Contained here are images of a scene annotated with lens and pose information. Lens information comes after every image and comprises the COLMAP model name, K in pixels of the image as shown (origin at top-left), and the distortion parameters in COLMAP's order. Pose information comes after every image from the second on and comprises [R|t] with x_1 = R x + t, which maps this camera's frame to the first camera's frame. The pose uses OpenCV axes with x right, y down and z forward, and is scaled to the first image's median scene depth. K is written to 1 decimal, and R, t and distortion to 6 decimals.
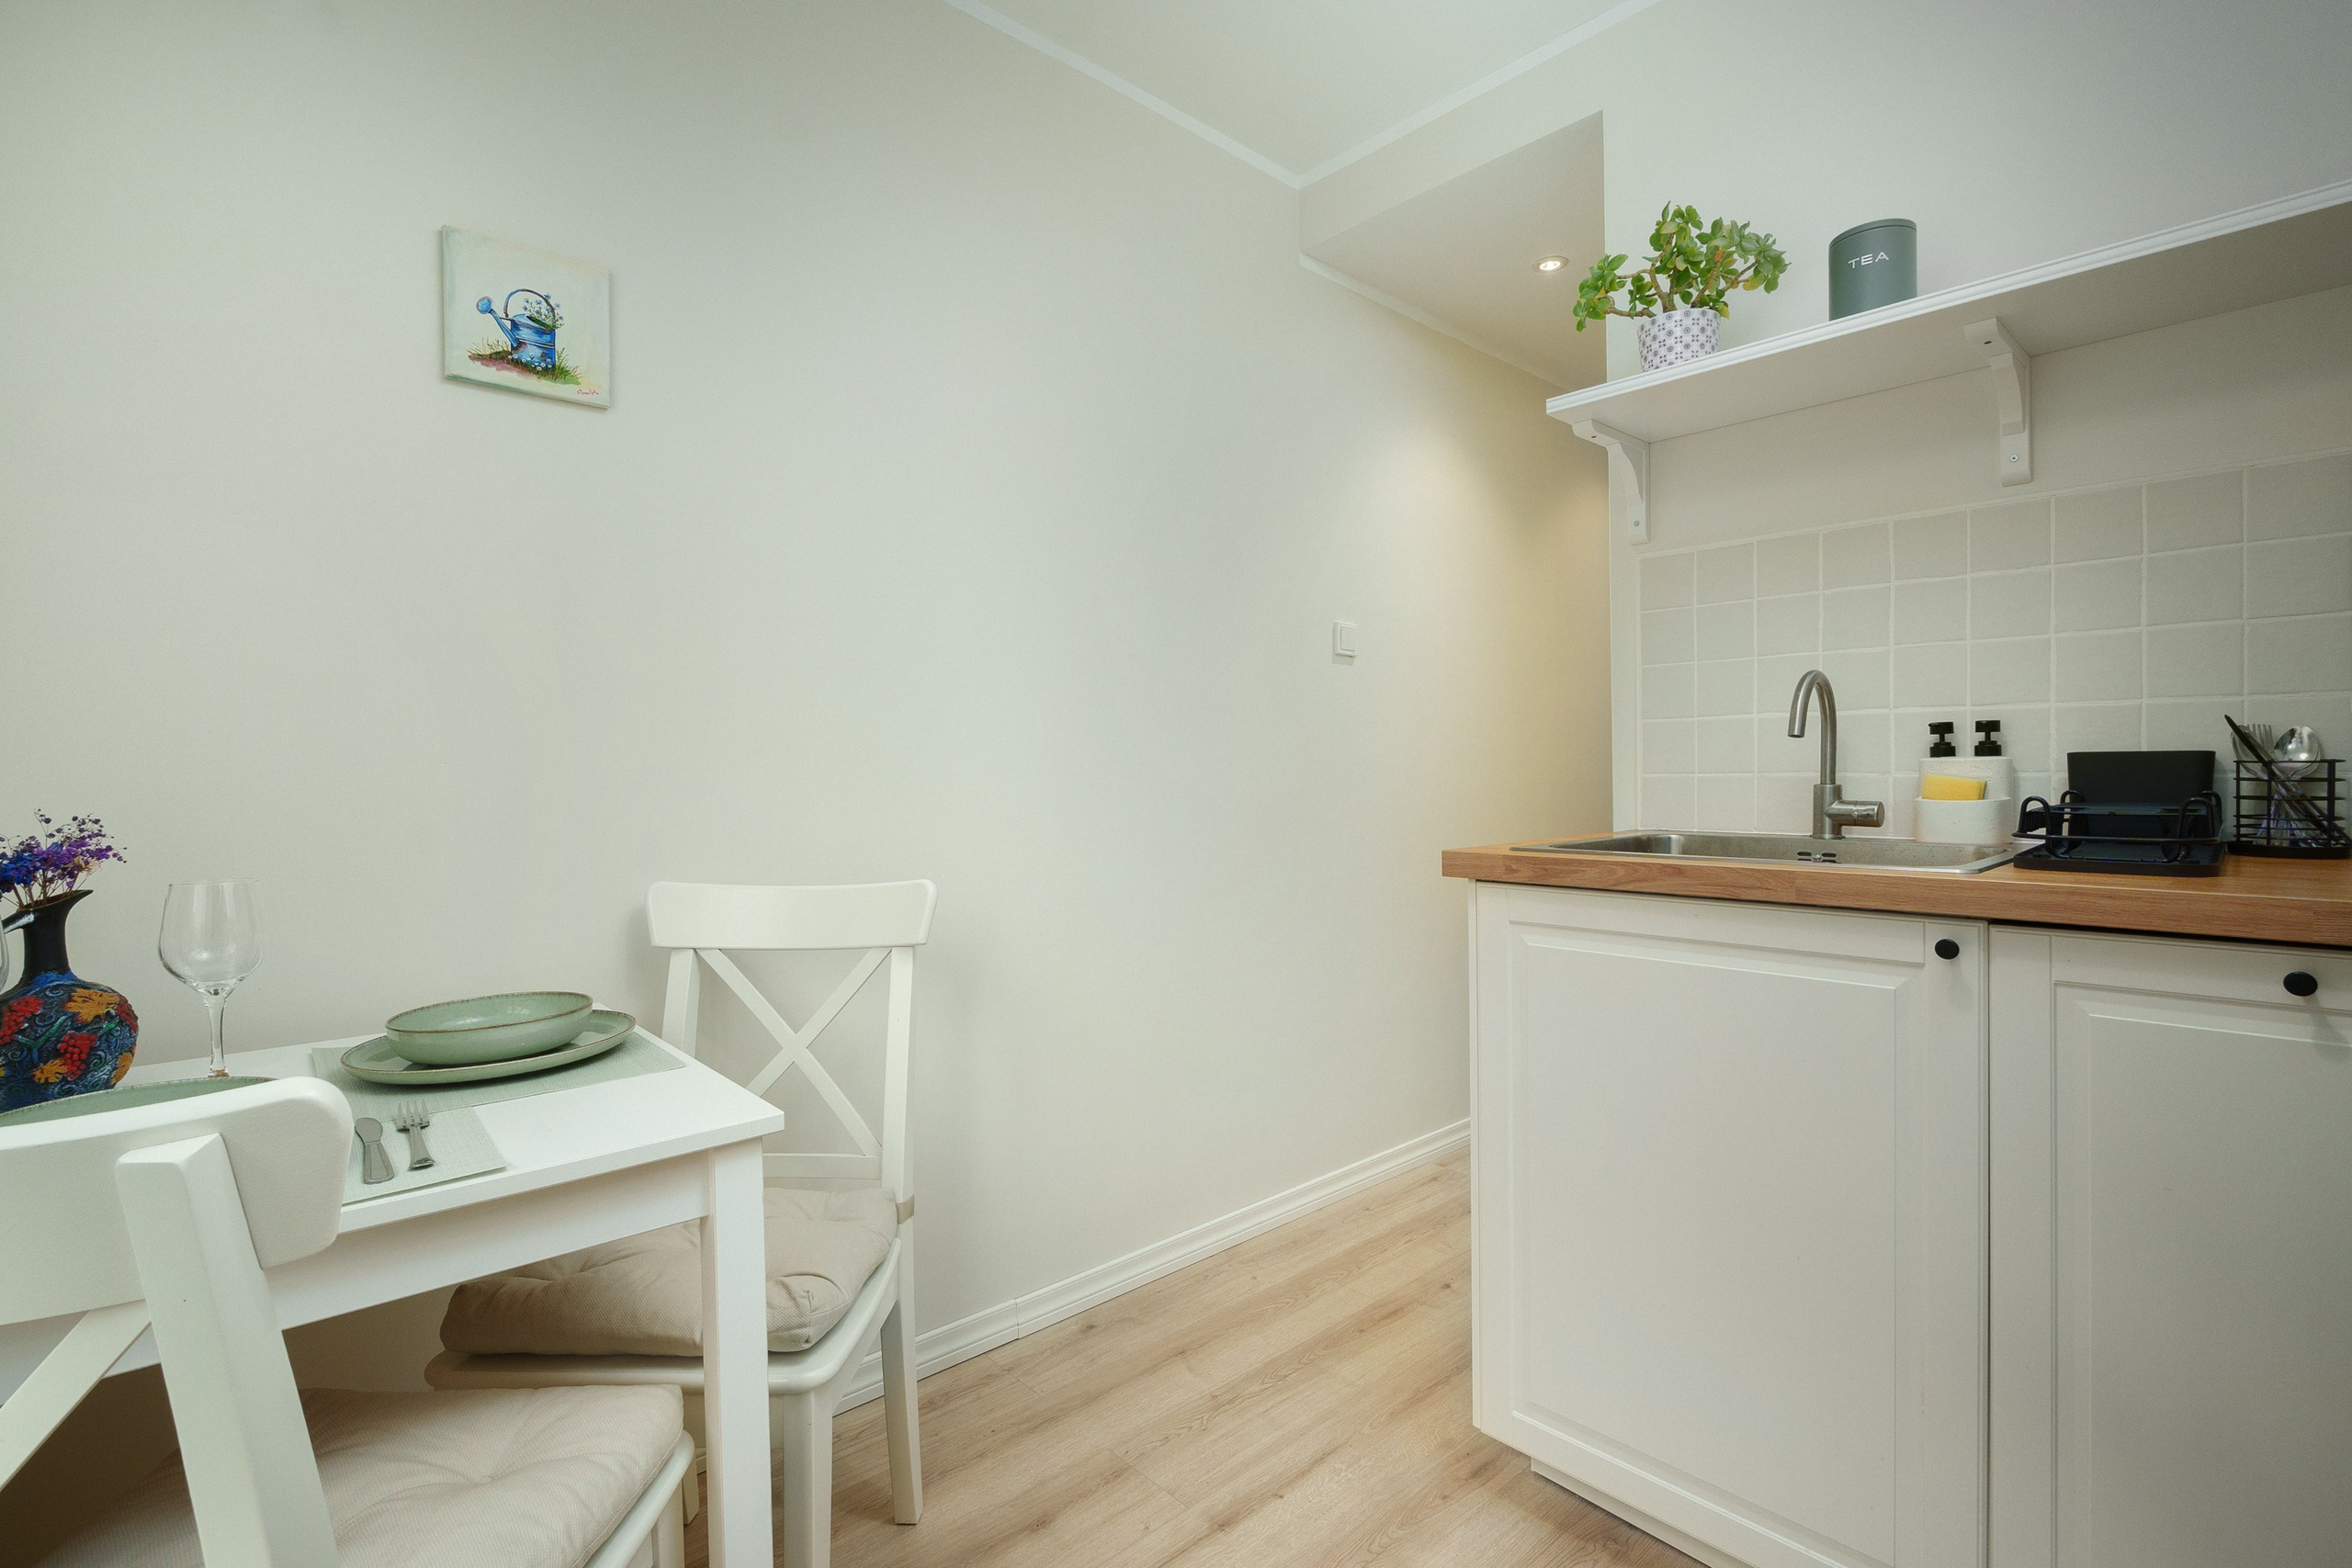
lens RADIAL K [[1083.8, 0, 1213.7], [0, 1083.8, 782.5], [0, 0, 1]] dist [-0.014501, -0.000212]
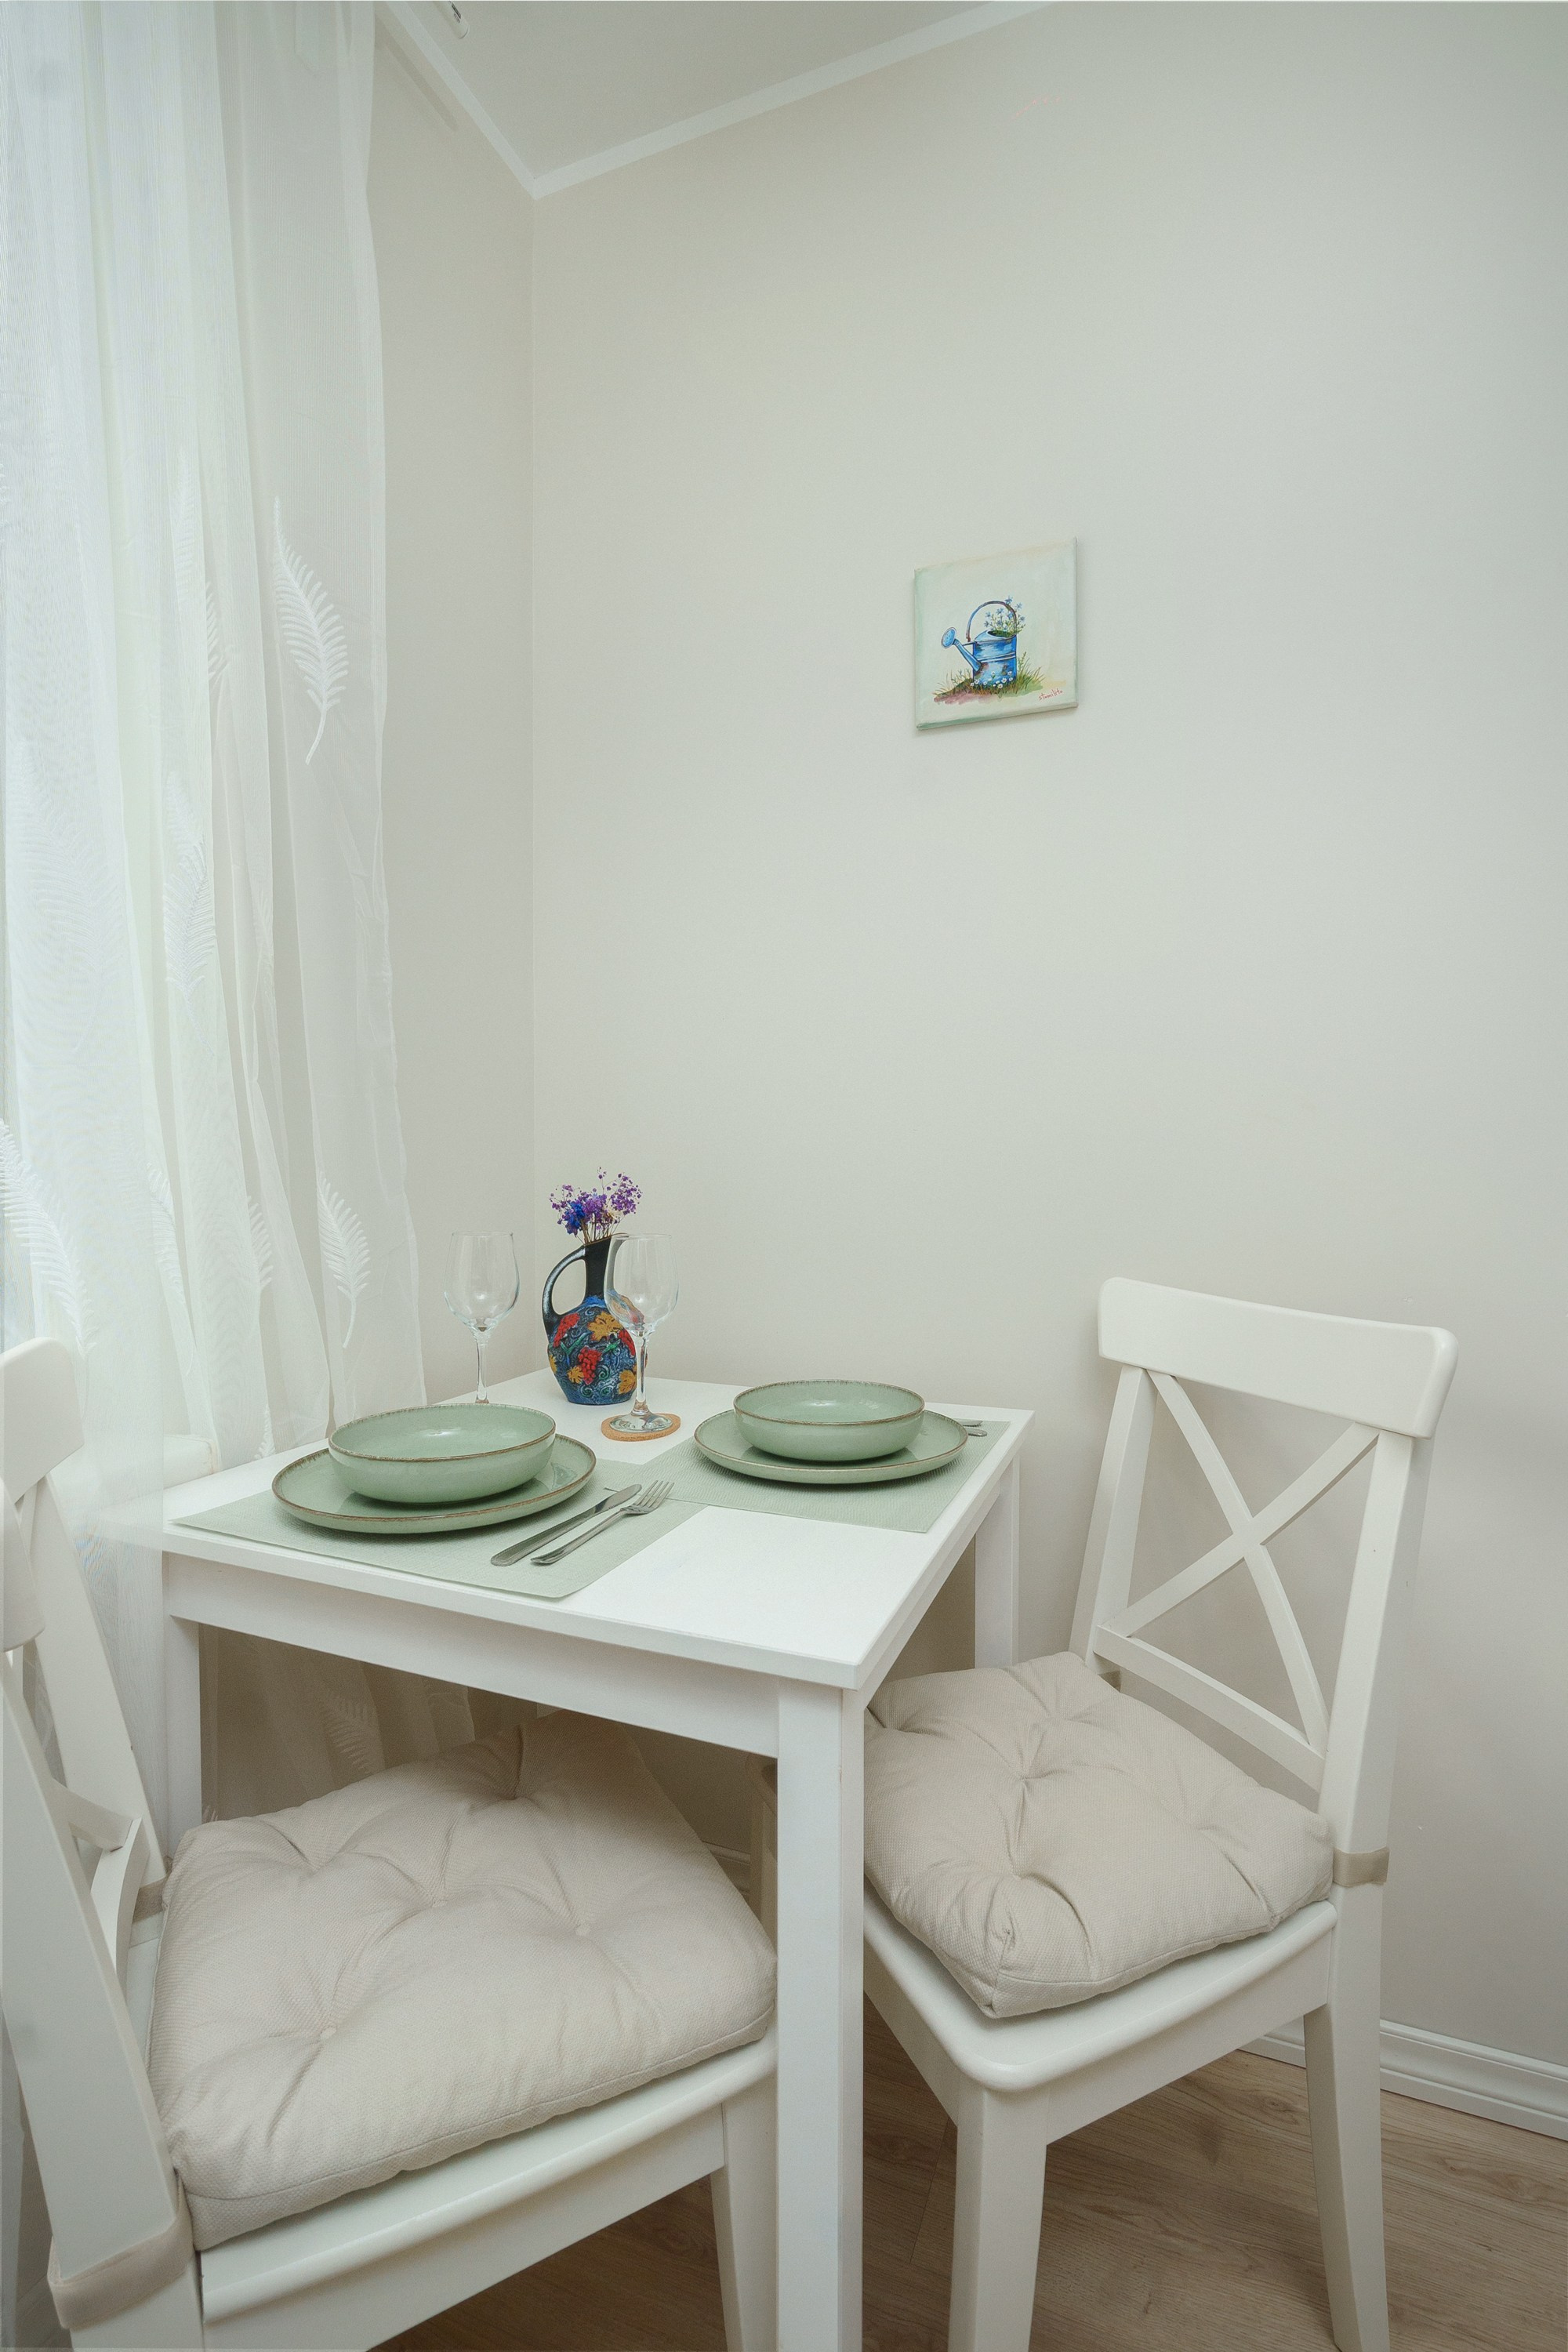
lens RADIAL K [[1083.9, 0, 780.5], [0, 1083.9, 1157.0], [0, 0, 1]] dist [-0.014501, -0.000212]
pose [[0.419140, 0.023511, -0.907617, 0.118803], [-0.012366, 0.999720, 0.020187, -0.011230], [0.907838, 0.002763, 0.419313, 0.467593]]
